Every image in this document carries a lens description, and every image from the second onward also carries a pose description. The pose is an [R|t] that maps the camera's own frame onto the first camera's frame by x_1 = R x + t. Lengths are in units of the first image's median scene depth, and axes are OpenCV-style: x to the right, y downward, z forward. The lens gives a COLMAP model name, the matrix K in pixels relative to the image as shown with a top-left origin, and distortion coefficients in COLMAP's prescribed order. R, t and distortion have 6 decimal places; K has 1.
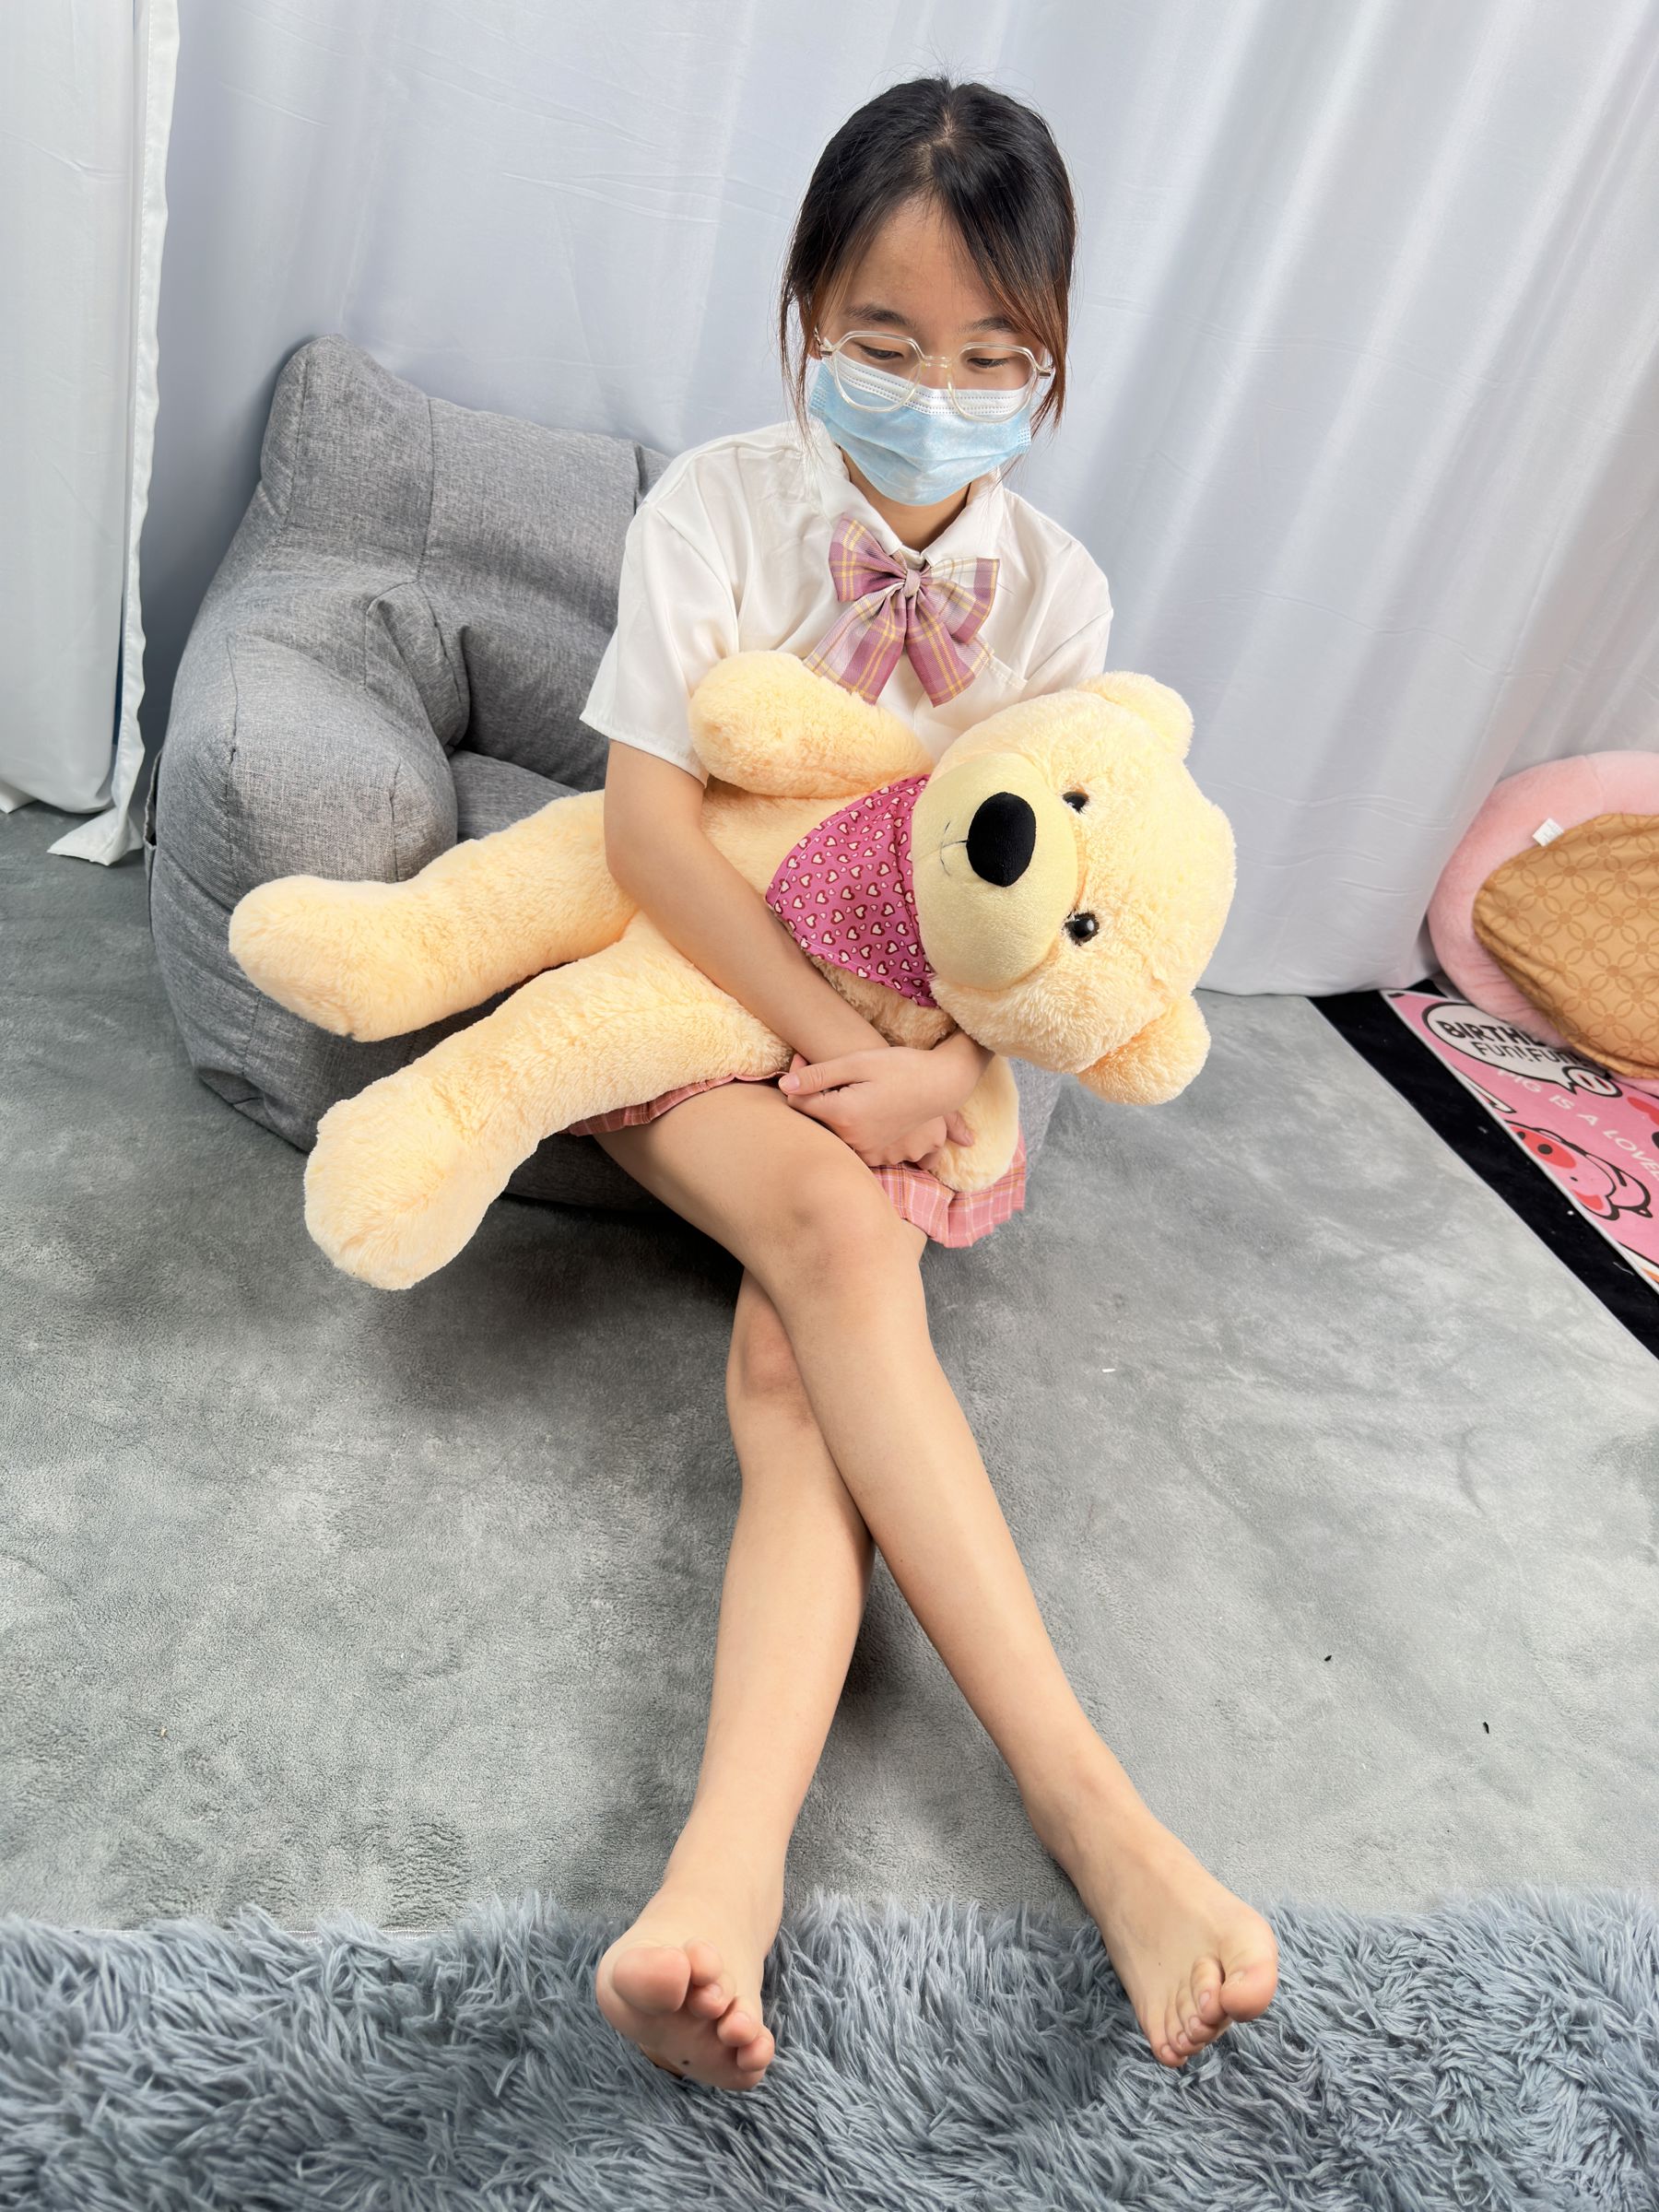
lens RADIAL K [[1575.1, 0, 827.8], [0, 1575.1, 1090.8], [0, 0, 1]] dist [-0.001962, -0.009070]
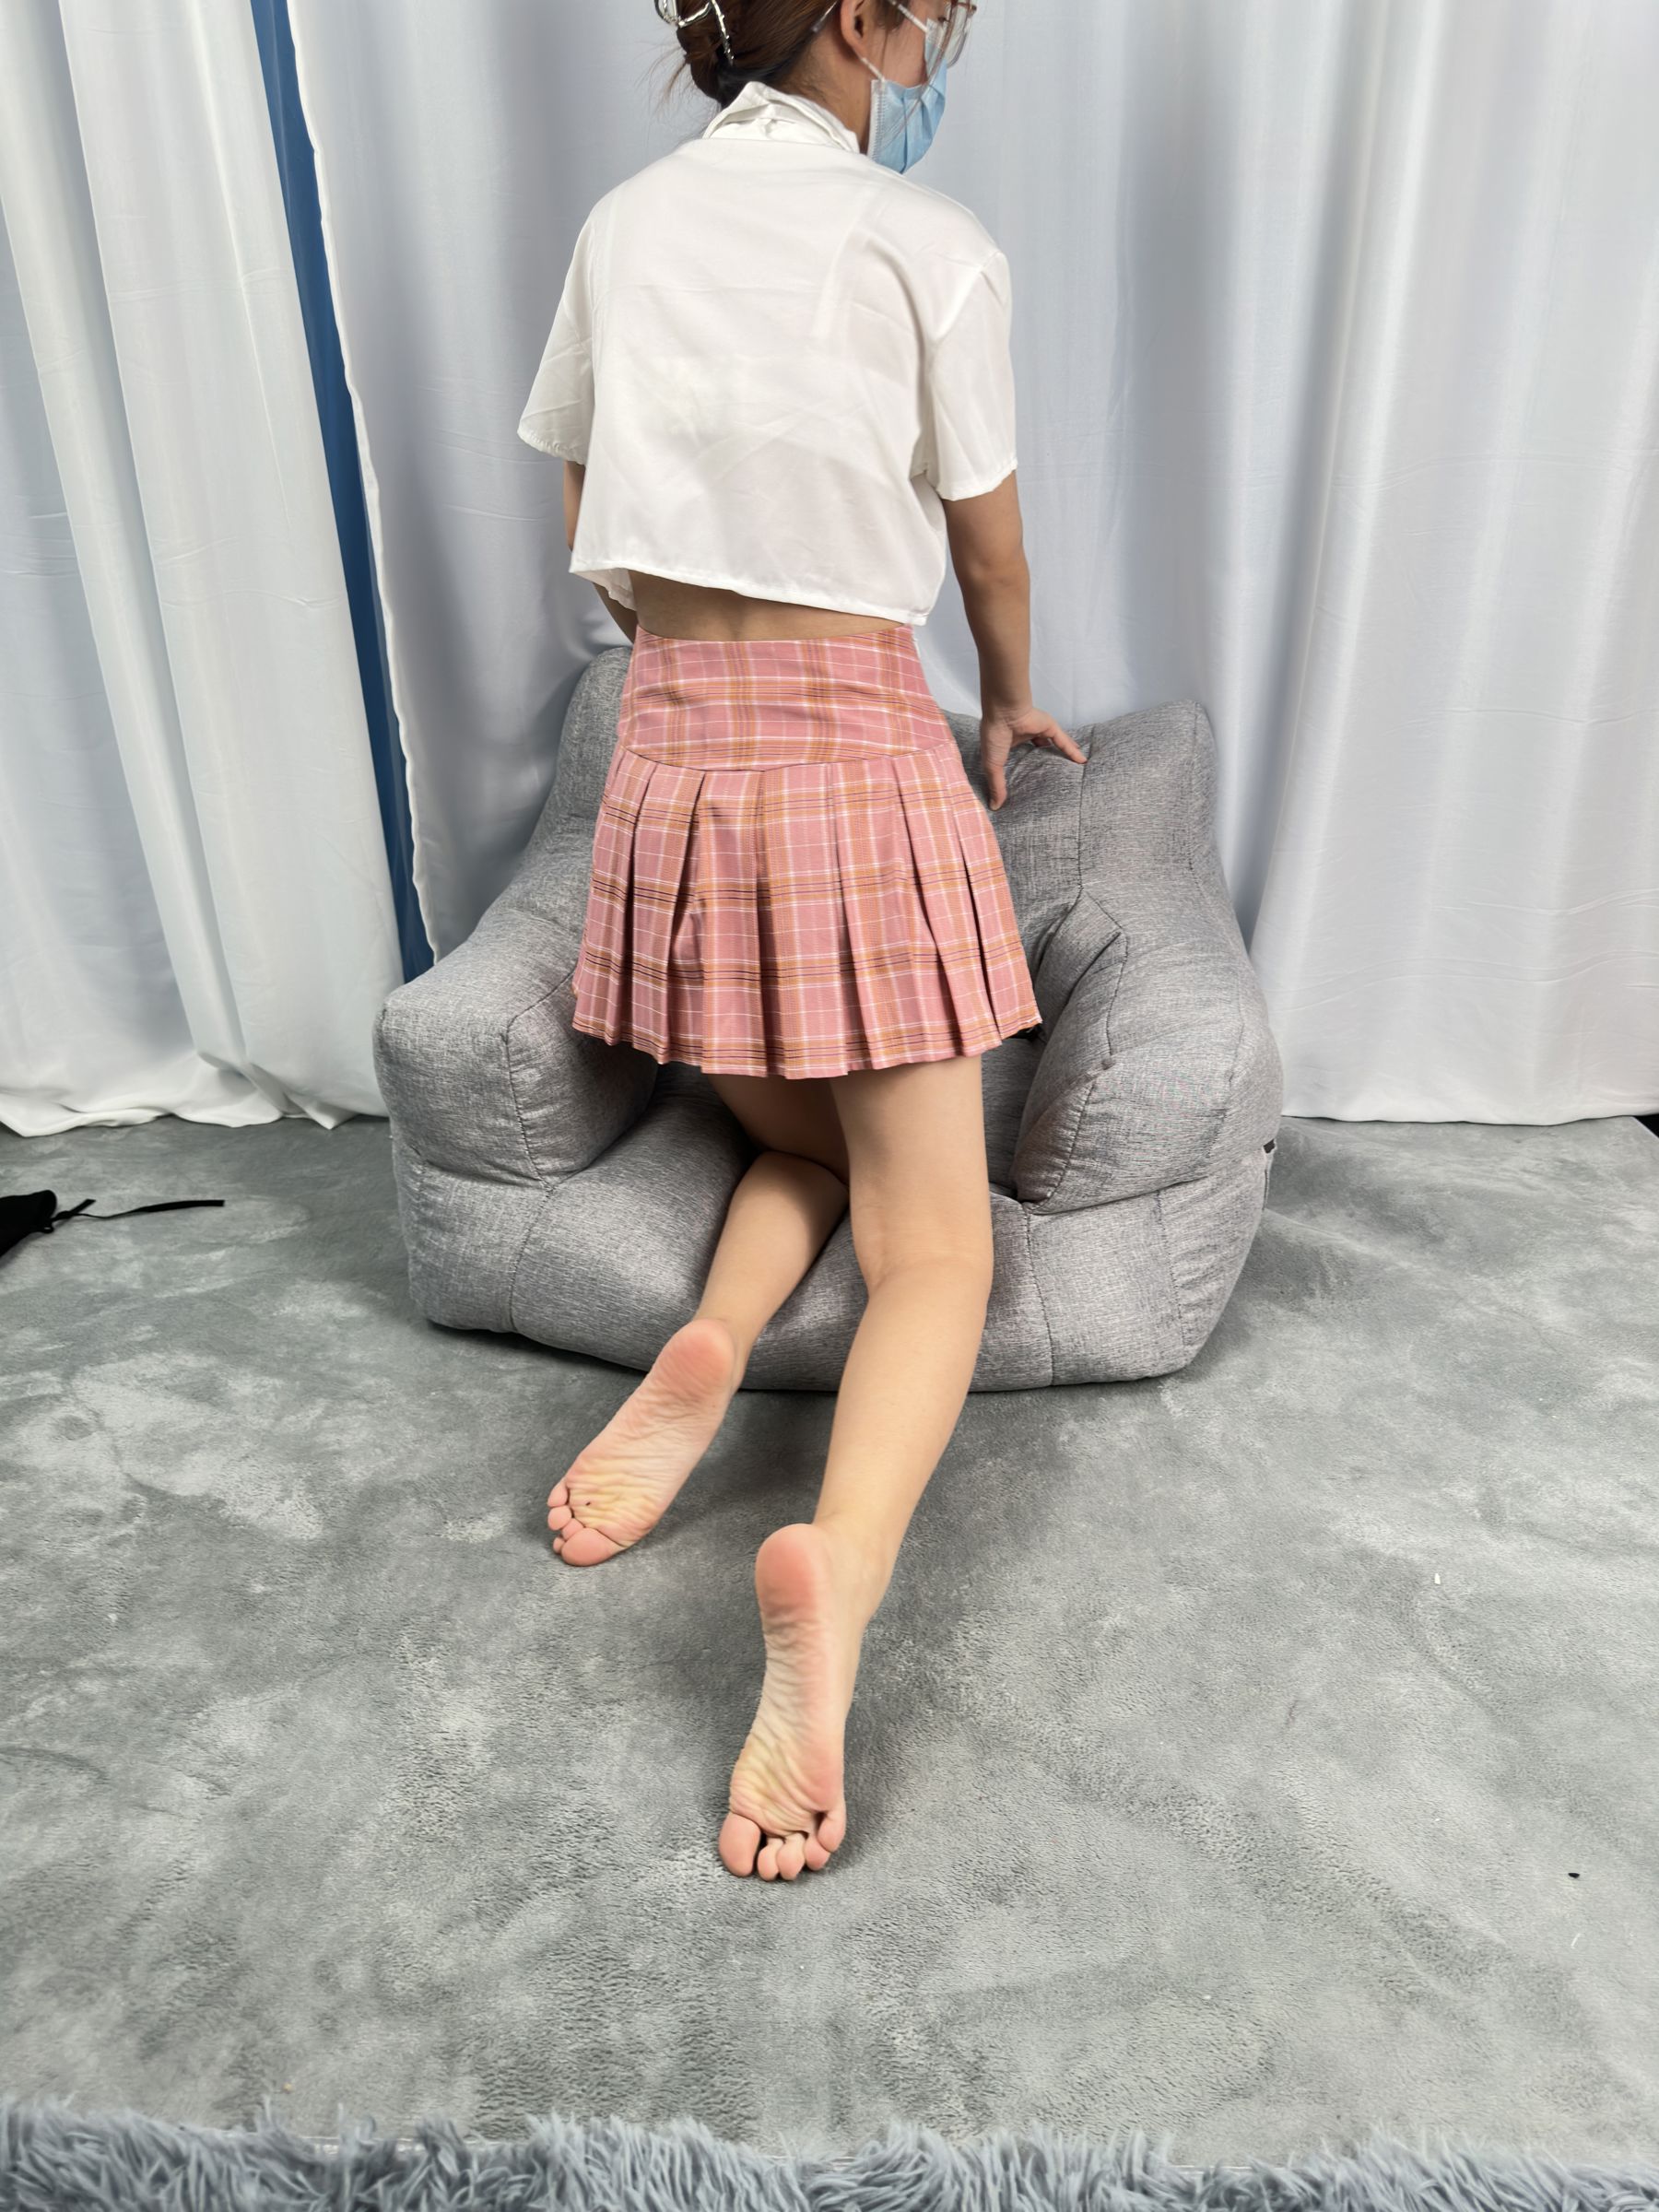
lens RADIAL K [[1575.1, 0, 866.2], [0, 1575.1, 1102.4], [0, 0, 1]] dist [-0.001962, -0.009070]
pose [[0.948817, -0.152553, -0.276541, 0.264647], [0.111767, 0.981131, -0.157763, 0.046433], [0.295390, 0.118780, 0.947964, 0.022553]]
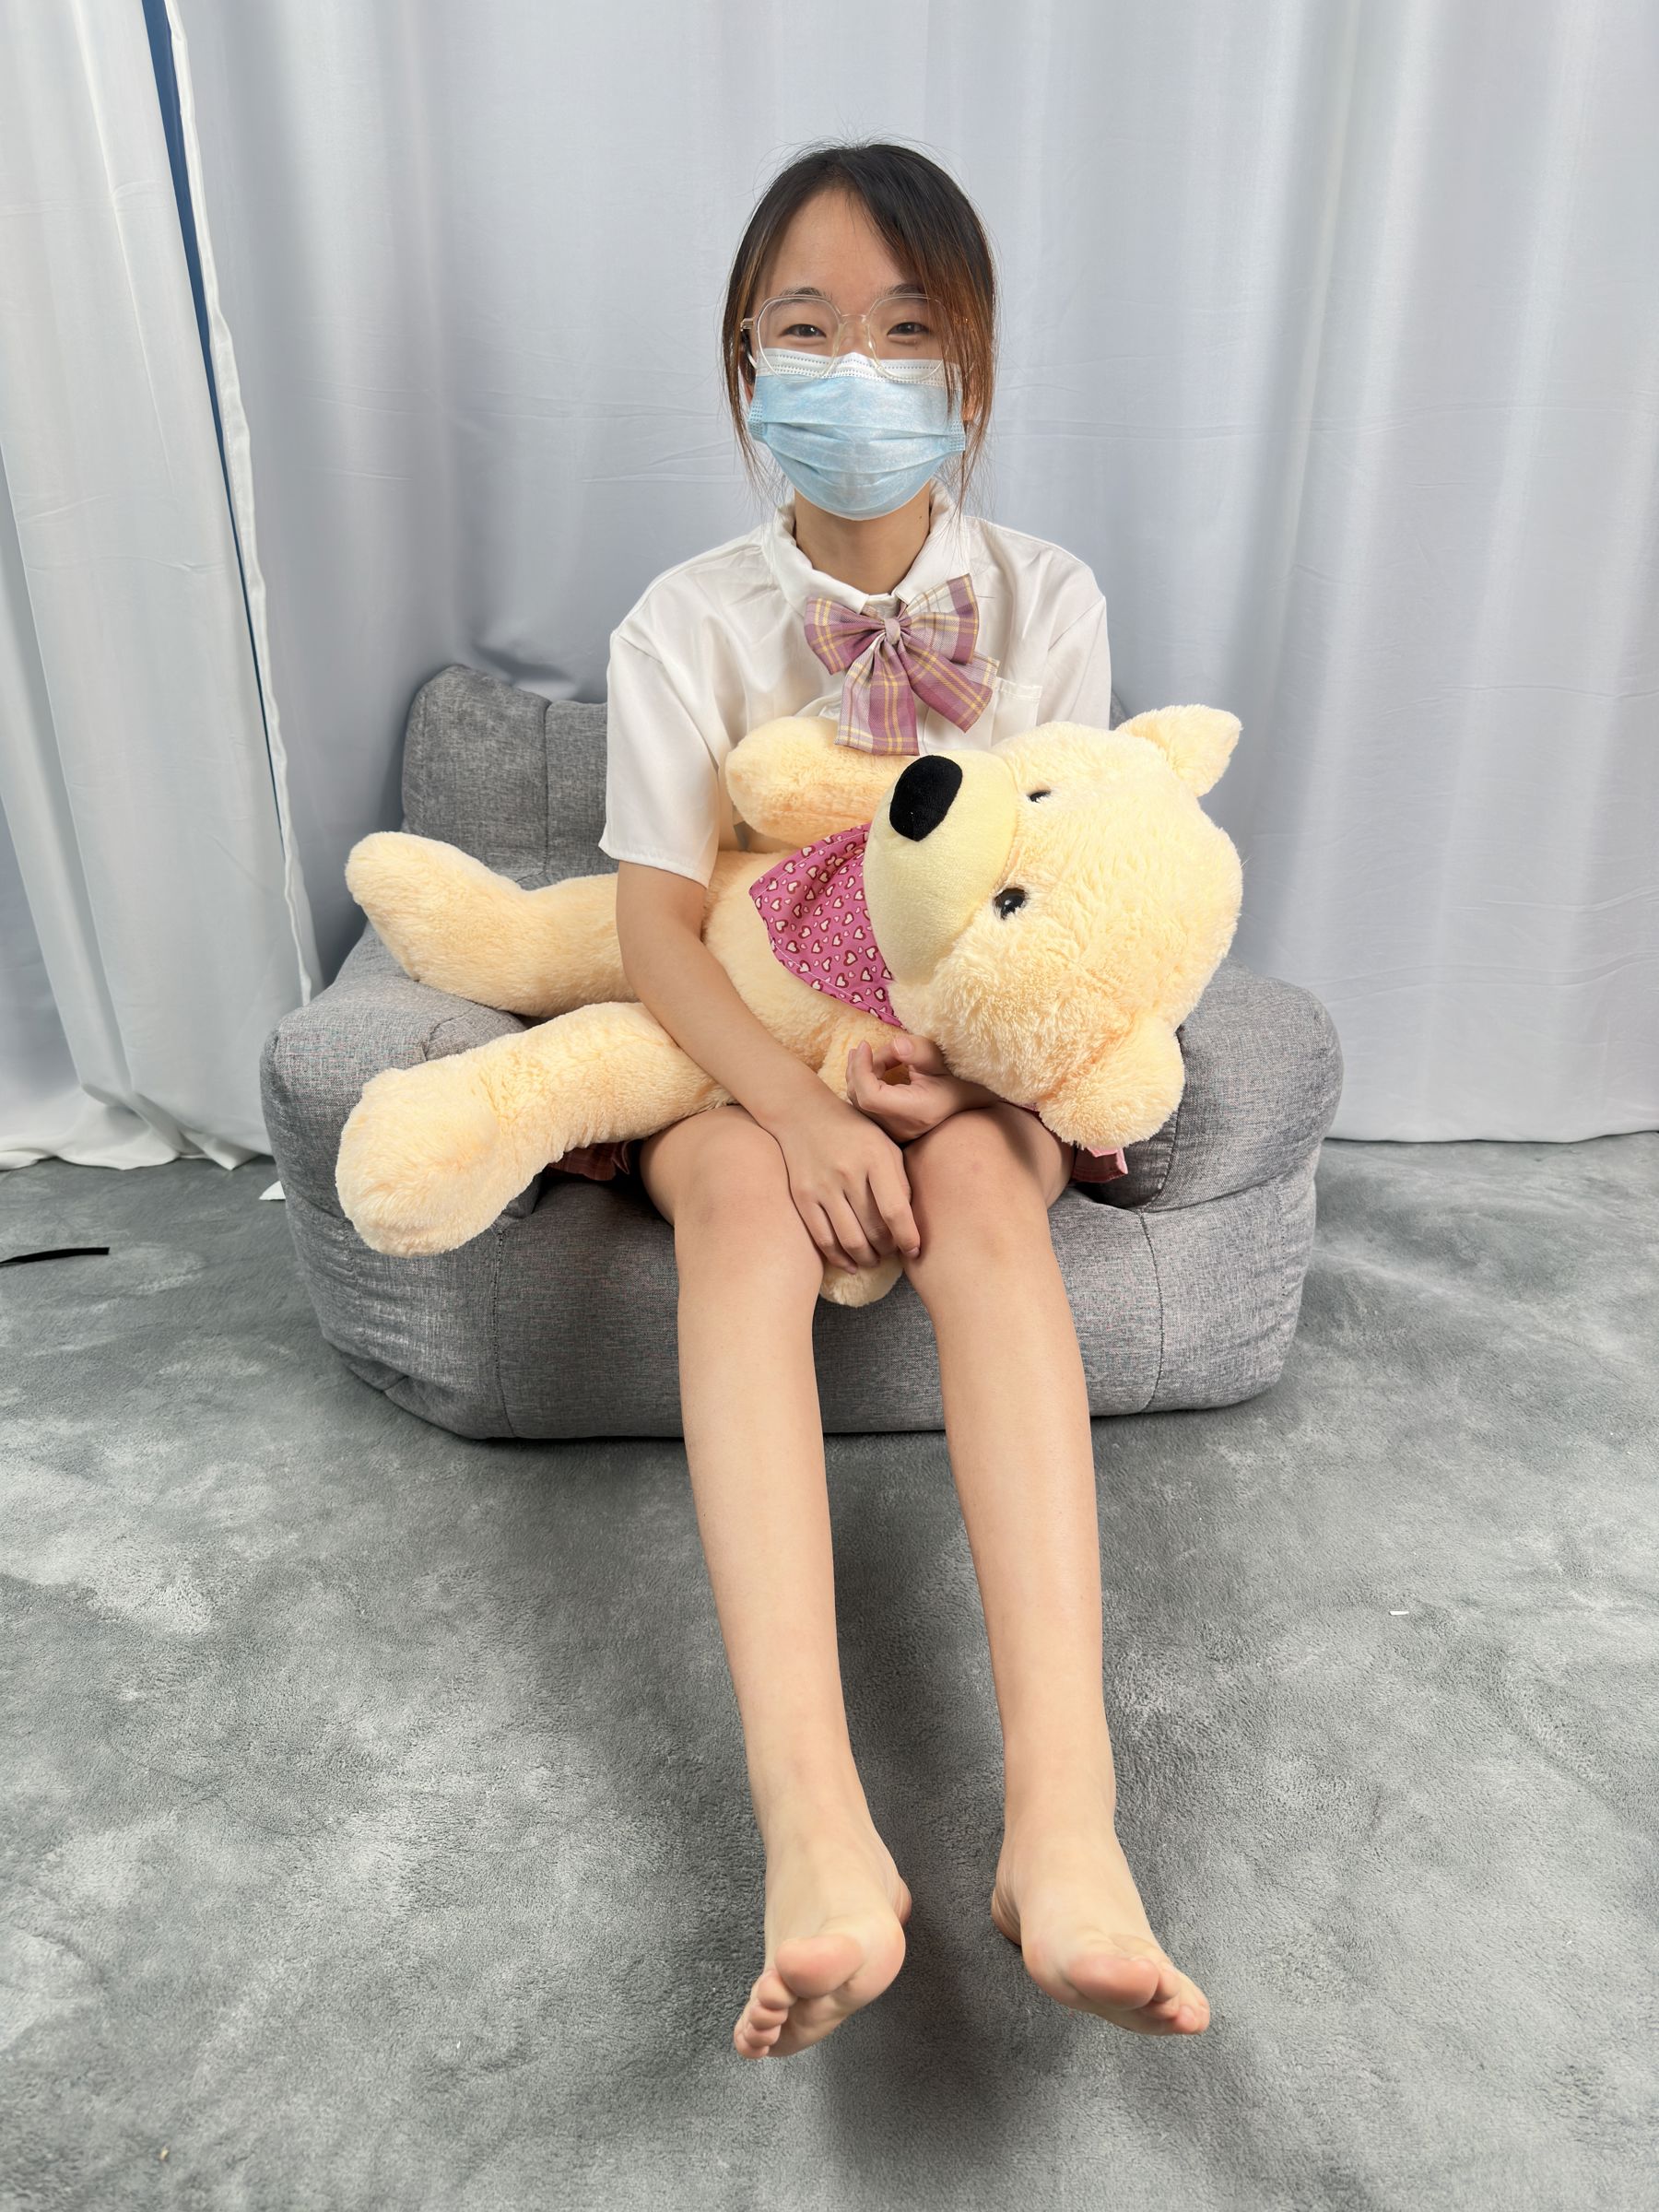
lens RADIAL K [[1575.1, 0, 844.9], [0, 1575.1, 1096.7], [0, 0, 1]] dist [-0.001962, -0.009070]
pose [[0.953691, -0.181334, -0.239984, 0.184788], [0.133737, 0.970277, -0.201686, 0.060886], [0.269423, 0.160251, 0.949595, 0.168131]]
